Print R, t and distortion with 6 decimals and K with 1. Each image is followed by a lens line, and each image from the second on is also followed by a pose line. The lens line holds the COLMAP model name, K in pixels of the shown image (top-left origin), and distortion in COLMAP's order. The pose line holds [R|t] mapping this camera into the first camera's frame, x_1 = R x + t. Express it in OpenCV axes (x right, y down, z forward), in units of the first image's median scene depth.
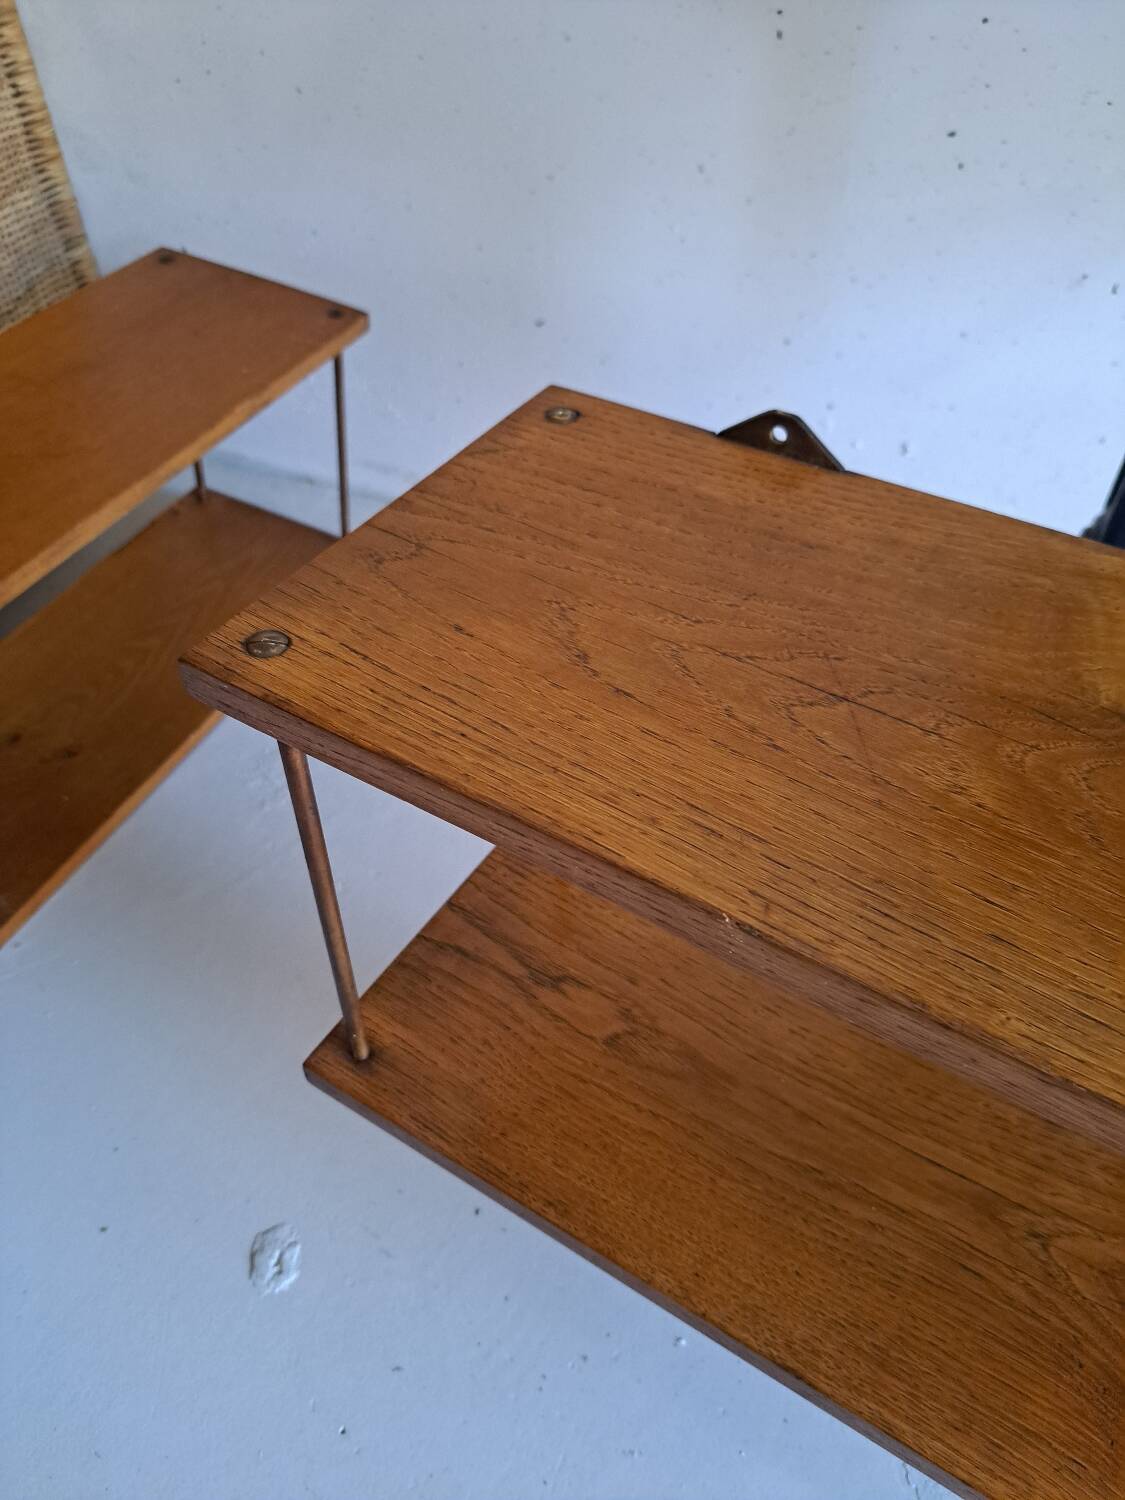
lens RADIAL K [[1162.7, 0, 565.4], [0, 1162.7, 736.0], [0, 0, 1]] dist [0.078703, -0.067849]
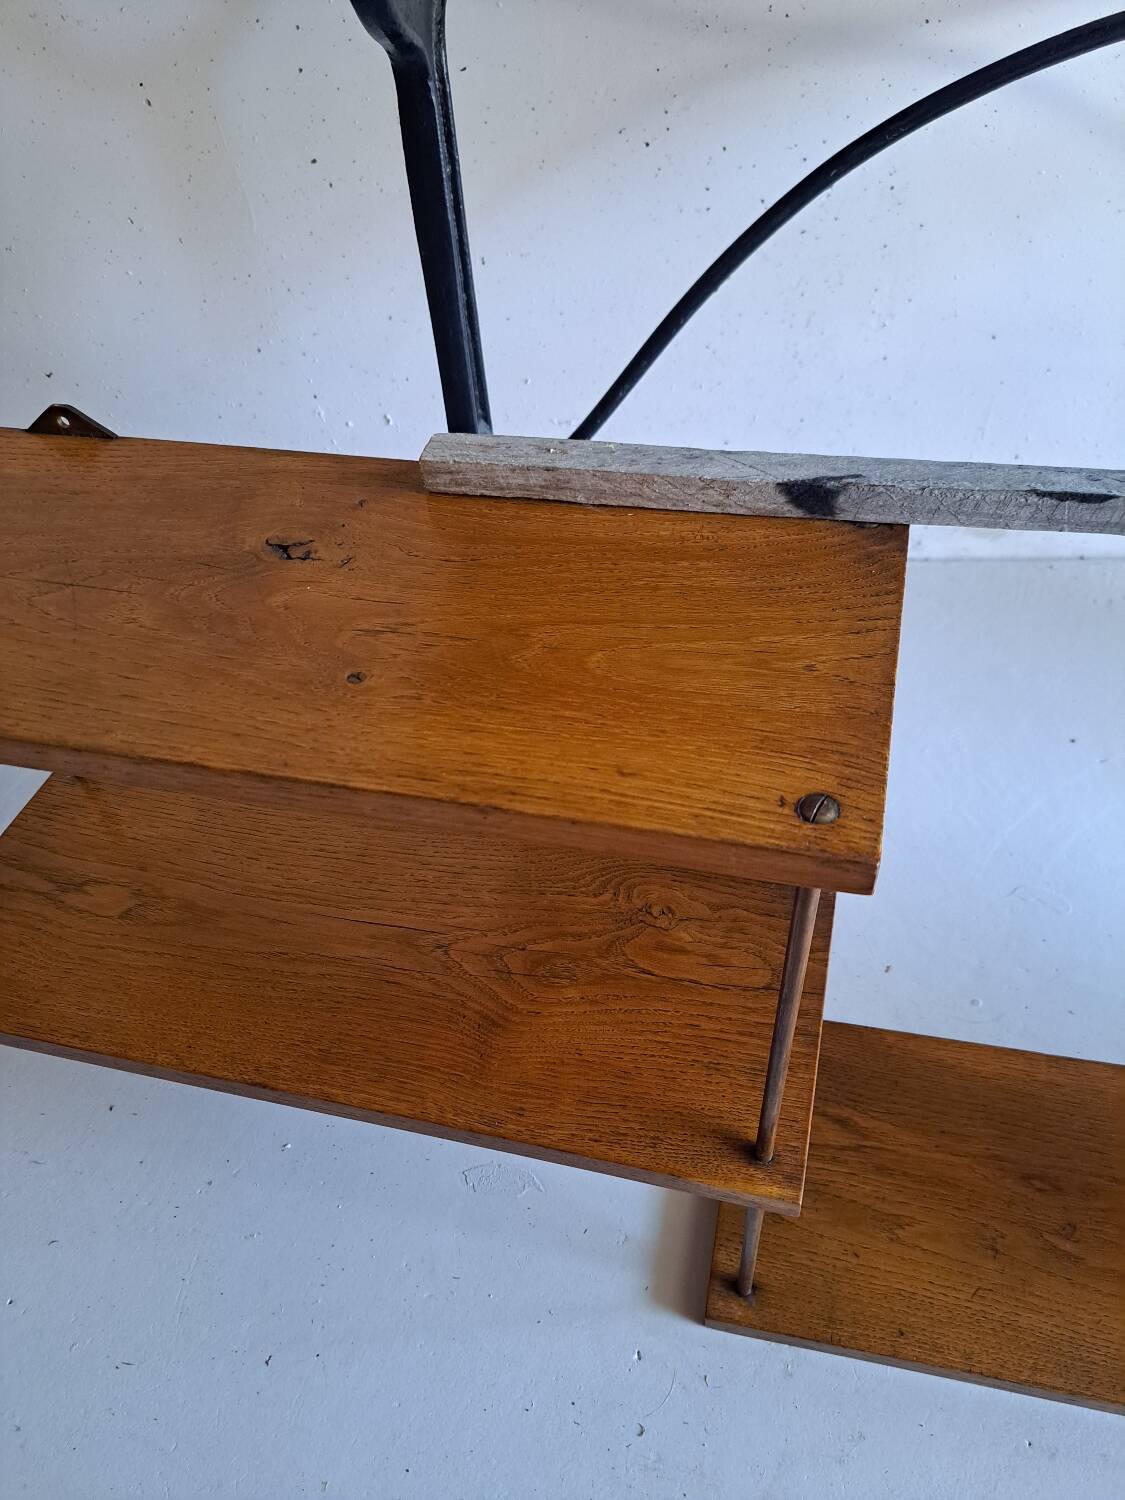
lens RADIAL K [[1162.7, 0, 560.8], [0, 1162.7, 723.2], [0, 0, 1]] dist [0.078703, -0.067849]
pose [[0.953357, -0.254765, 0.161883, 0.374205], [0.258246, 0.966079, -0.000481, 0.204067], [-0.156270, 0.042265, 0.986810, -0.377385]]
